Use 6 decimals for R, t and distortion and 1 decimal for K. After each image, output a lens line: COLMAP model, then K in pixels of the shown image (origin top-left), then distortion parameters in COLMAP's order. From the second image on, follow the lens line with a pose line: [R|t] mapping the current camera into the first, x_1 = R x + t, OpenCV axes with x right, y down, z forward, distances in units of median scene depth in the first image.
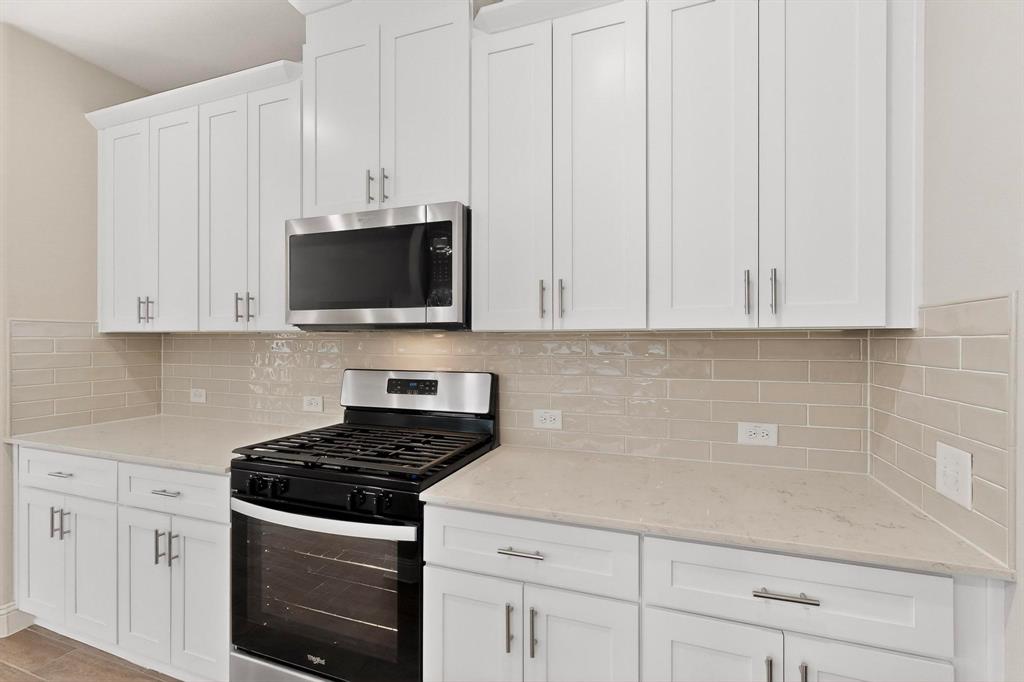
lens RADIAL K [[446.4, 0, 512.9], [0, 446.4, 341.1], [0, 0, 1]] dist [0.001378, -0.000057]
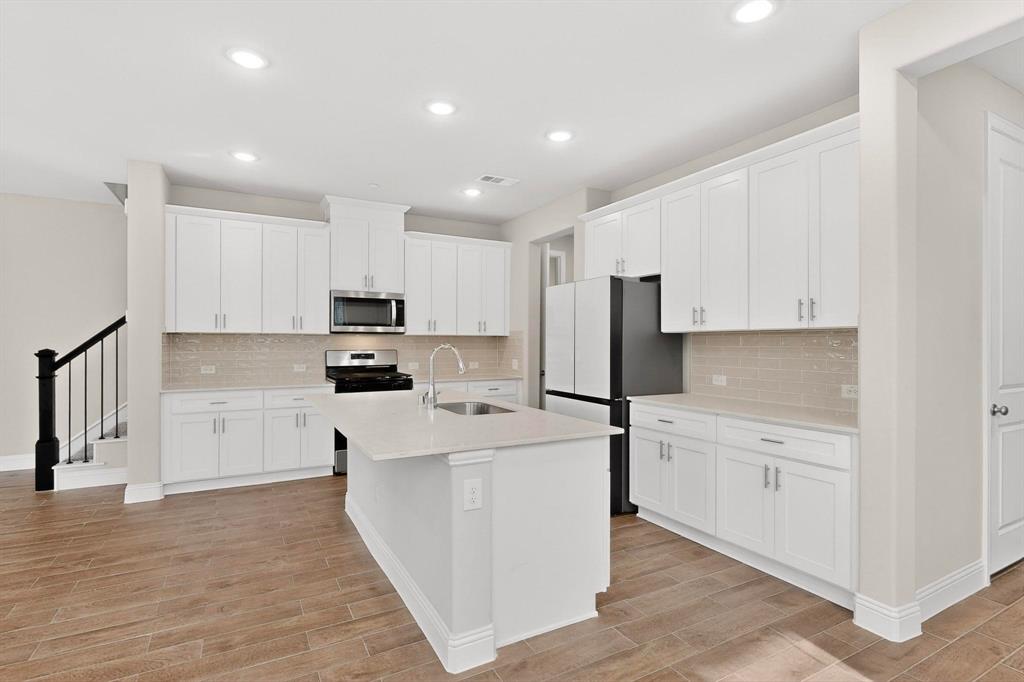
lens RADIAL K [[502.4, 0, 516.9], [0, 502.4, 342.3], [0, 0, 1]] dist [0.001378, 0.000561]
pose [[0.661587, -0.000990, 0.749867, -1.840661], [-0.000154, 0.999999, 0.001457, 0.020020], [-0.749868, -0.001079, 0.661587, -1.565394]]
